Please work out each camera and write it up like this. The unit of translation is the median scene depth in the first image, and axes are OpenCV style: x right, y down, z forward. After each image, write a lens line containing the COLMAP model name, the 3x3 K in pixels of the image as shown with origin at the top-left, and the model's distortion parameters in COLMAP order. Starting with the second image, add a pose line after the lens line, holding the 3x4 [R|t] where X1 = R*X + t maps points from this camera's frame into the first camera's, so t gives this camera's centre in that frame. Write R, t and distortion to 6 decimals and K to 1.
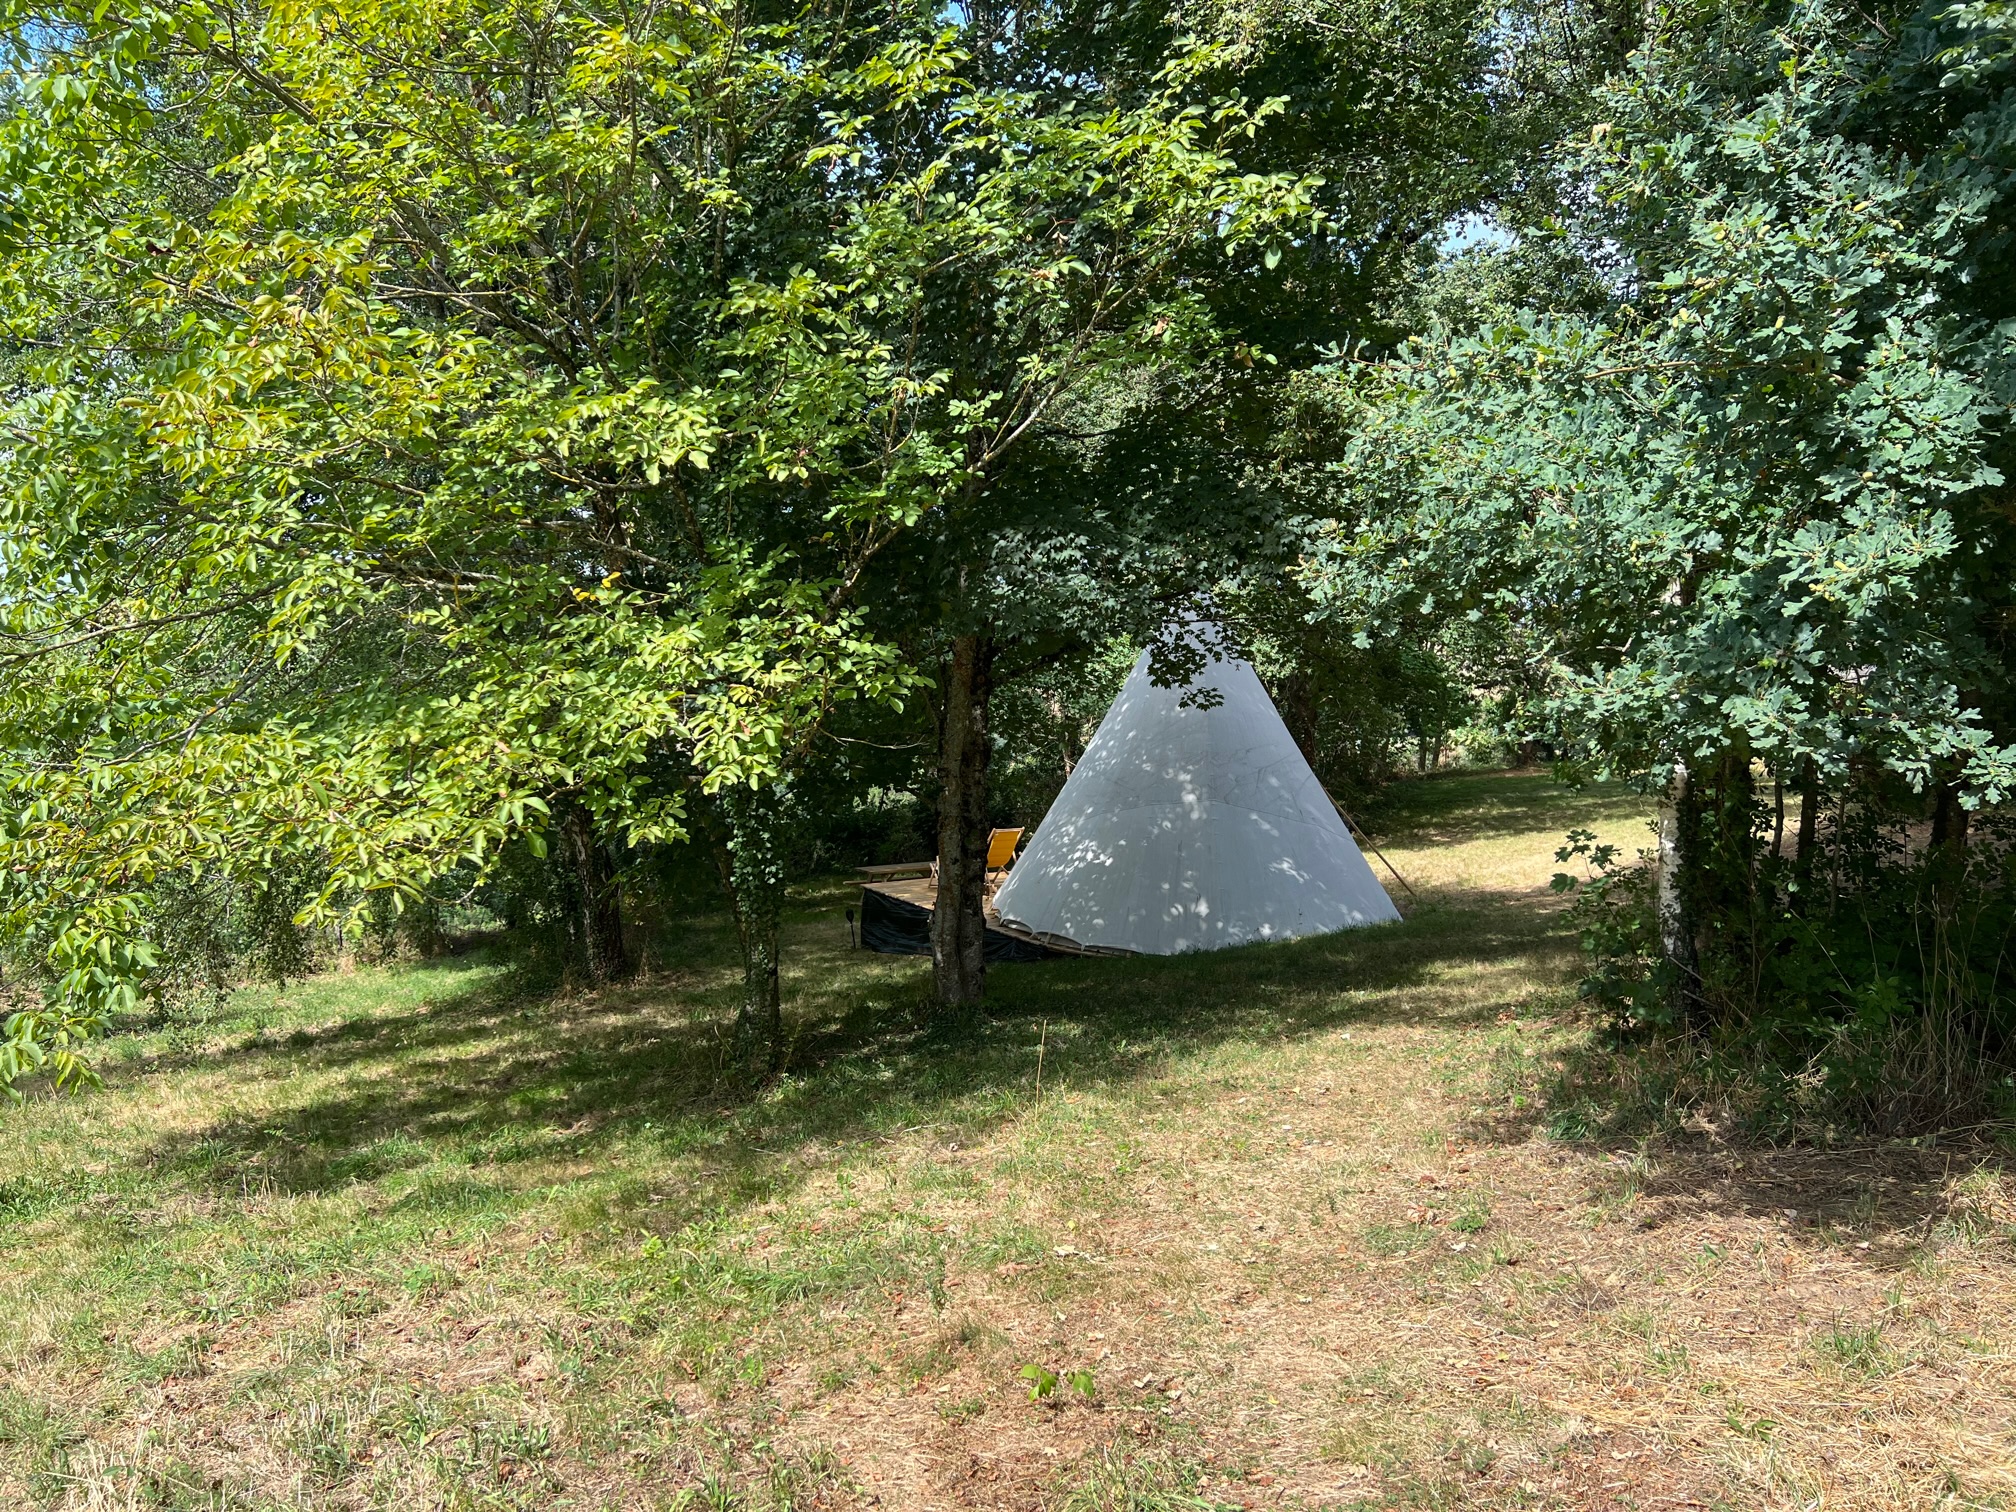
lens RADIAL K [[1345.2, 0, 1008.0], [0, 1345.2, 756.0], [0, 0, 1]] dist [-0.000866, -0.001872]
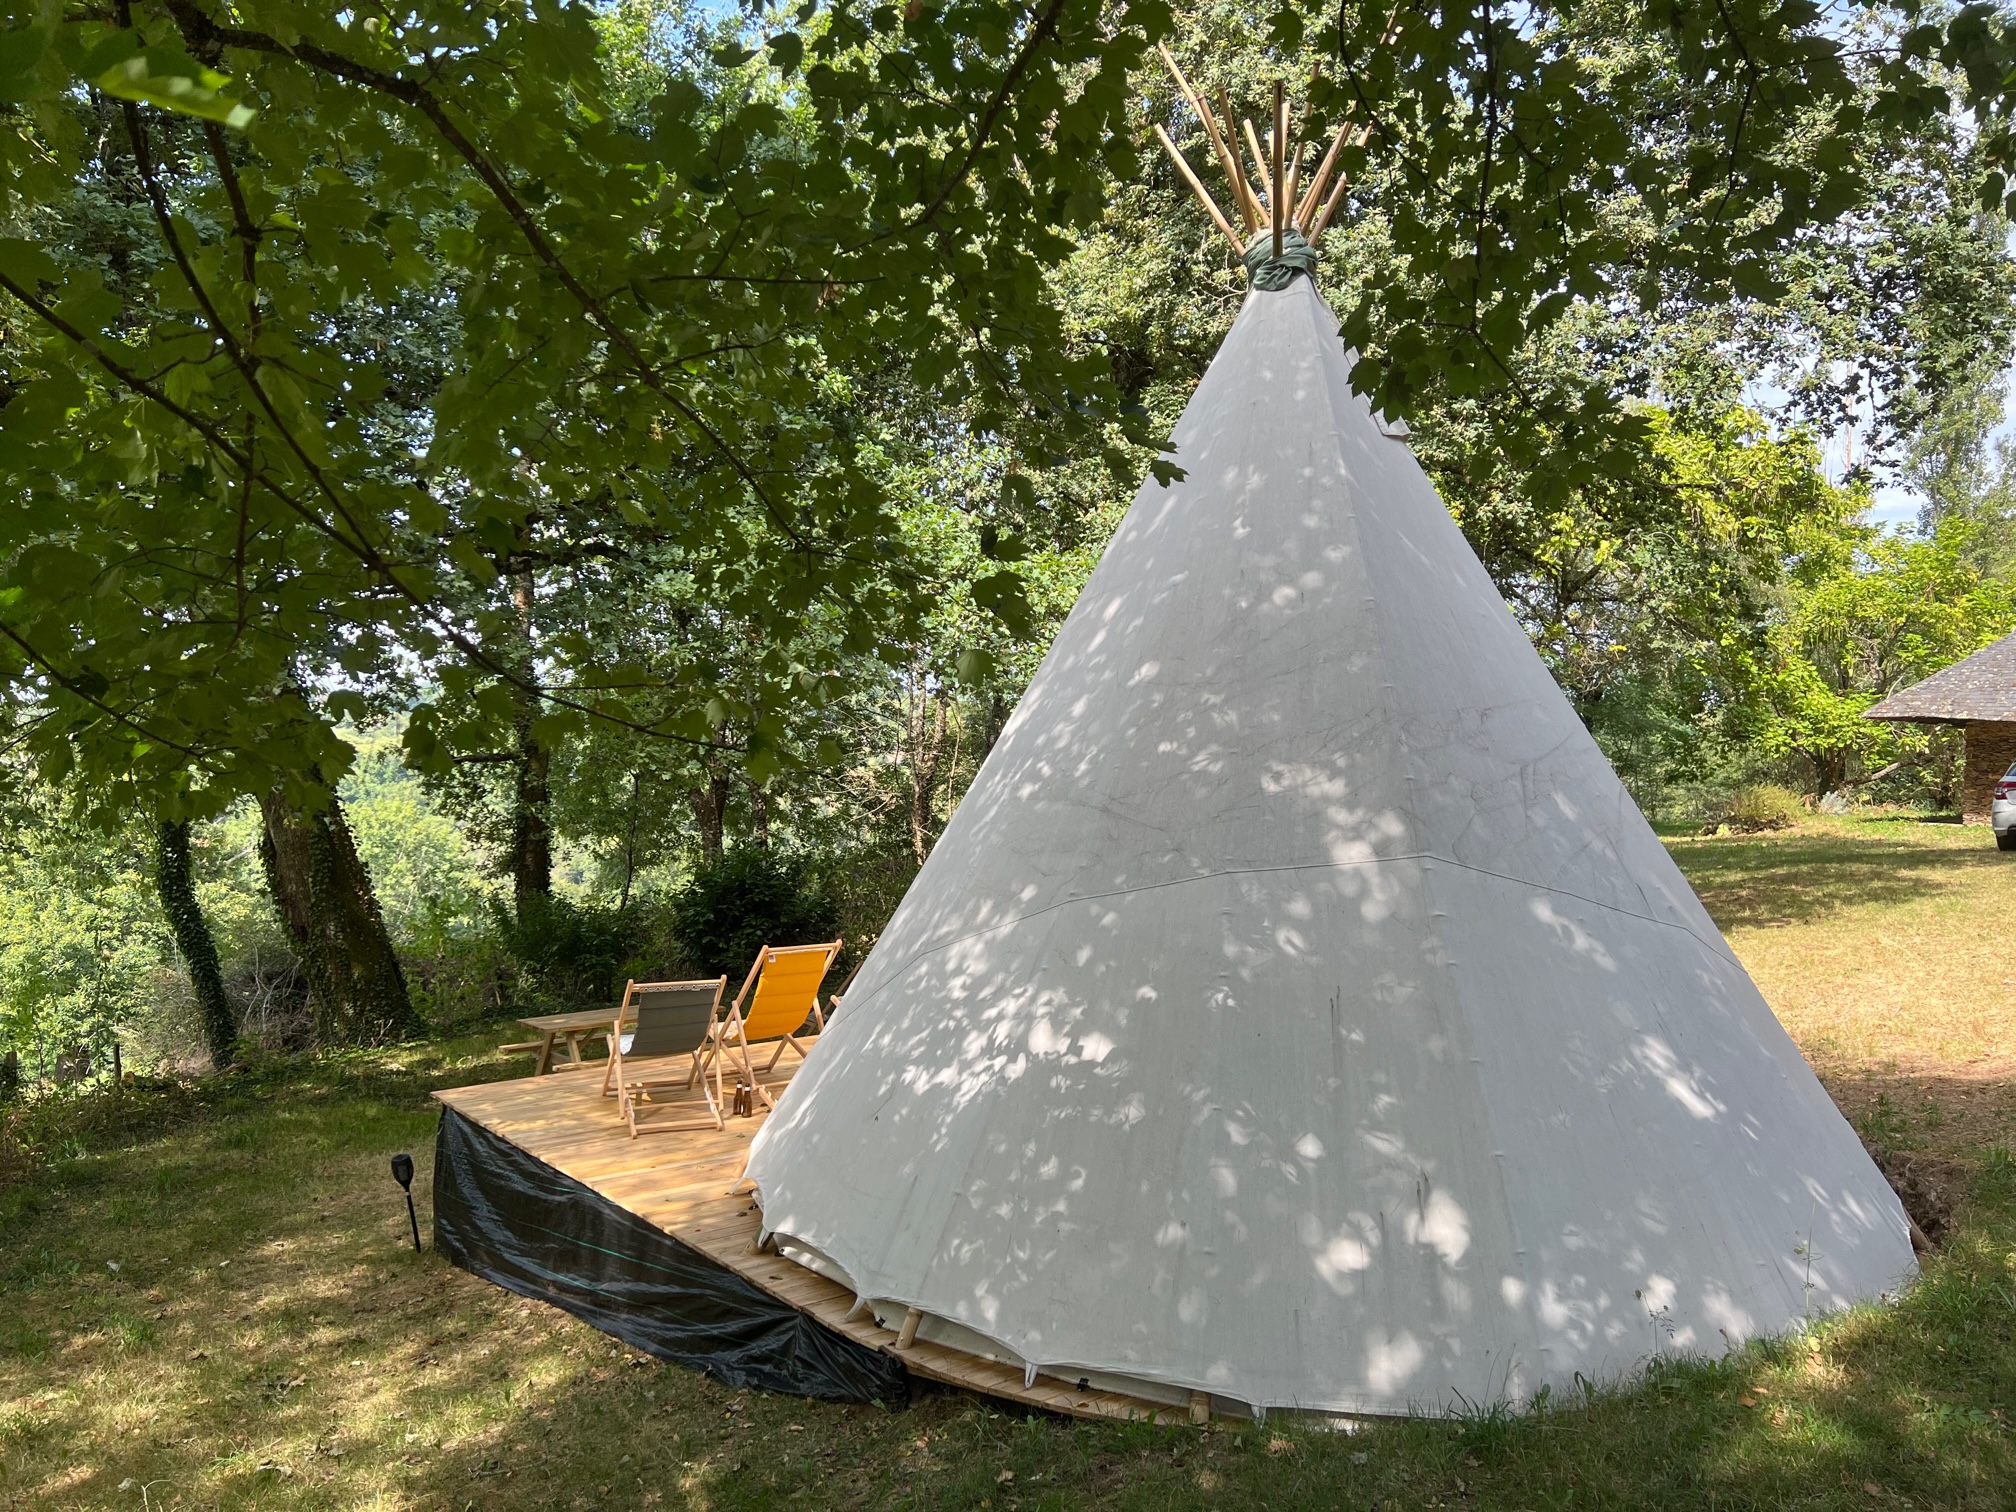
lens RADIAL K [[1345.2, 0, 1008.0], [0, 1345.2, 756.0], [0, 0, 1]] dist [-0.000866, -0.001872]
pose [[0.993055, 0.014080, 0.116802, 0.015459], [-0.005371, 0.997203, -0.074547, 0.032486], [-0.117525, 0.073402, 0.990353, 0.689279]]
